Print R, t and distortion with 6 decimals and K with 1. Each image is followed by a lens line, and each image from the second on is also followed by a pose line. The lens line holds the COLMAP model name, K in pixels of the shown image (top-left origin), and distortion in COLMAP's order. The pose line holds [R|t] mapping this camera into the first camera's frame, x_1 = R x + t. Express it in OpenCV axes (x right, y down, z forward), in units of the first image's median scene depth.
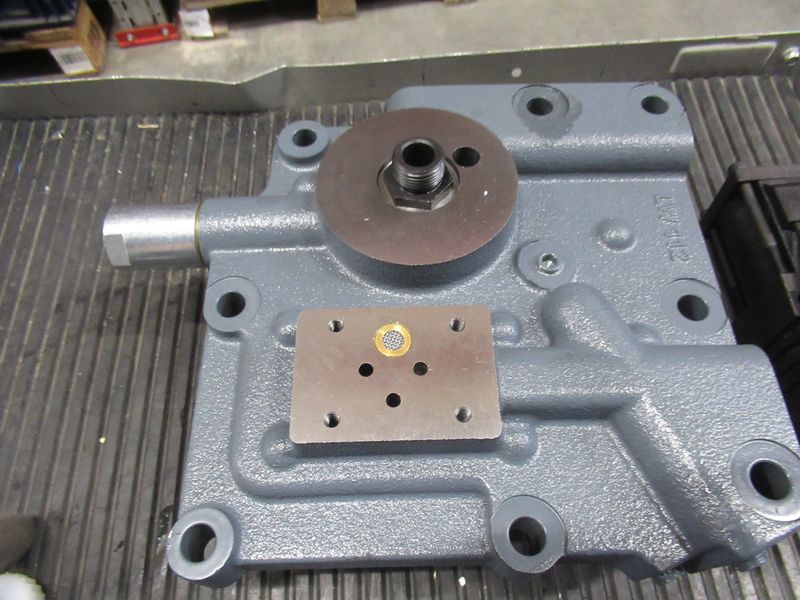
lens RADIAL K [[604.9, 0, 400.0], [0, 604.9, 300.0], [0, 0, 1]] dist [0.003136, -0.000136]
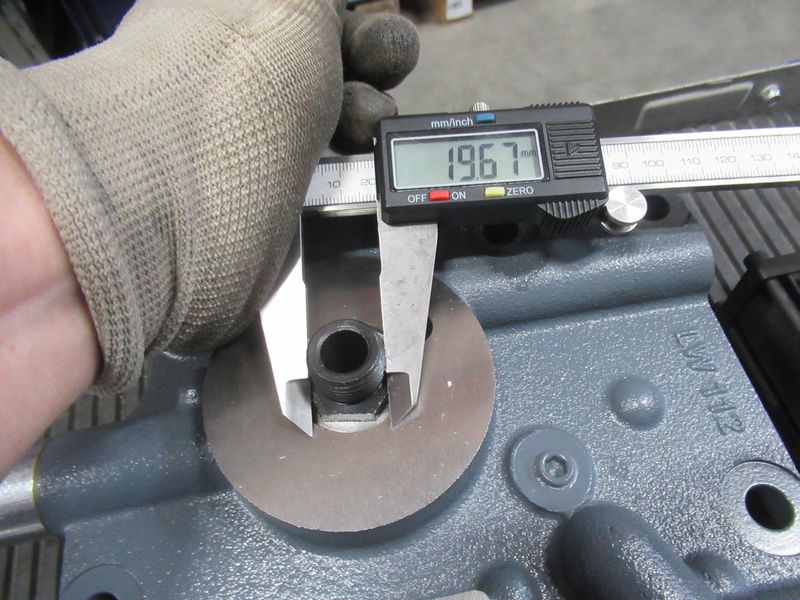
lens RADIAL K [[604.9, 0, 400.0], [0, 604.9, 300.0], [0, 0, 1]] dist [0.003136, -0.000136]
pose [[0.987054, -0.145378, 0.067744, 0.037990], [0.148623, 0.987843, -0.045578, -0.176920], [-0.060295, 0.055056, 0.996661, 0.225636]]
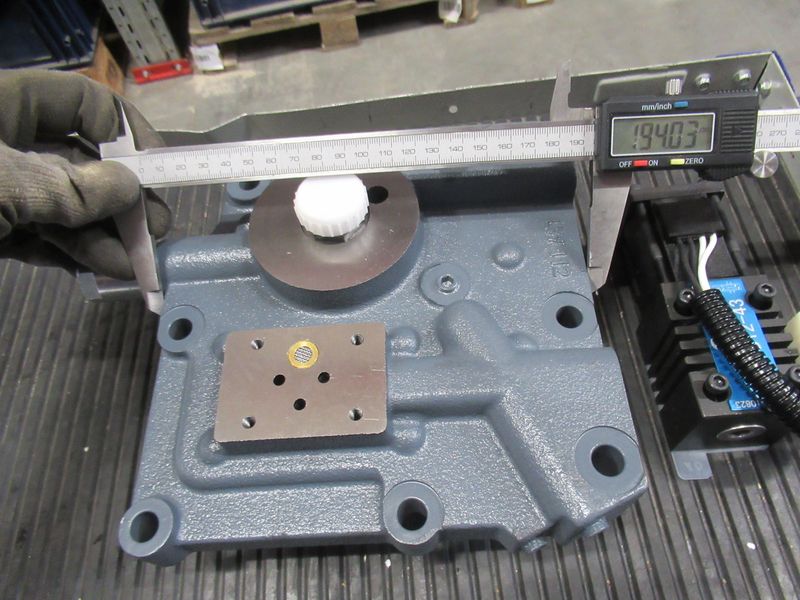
lens RADIAL K [[604.9, 0, 400.0], [0, 604.9, 300.0], [0, 0, 1]] dist [0.003136, -0.000136]
pose [[0.998388, -0.039195, -0.041047, 0.145389], [0.038168, 0.998946, -0.025508, -0.002052], [0.042003, 0.023900, 0.998832, -0.118552]]
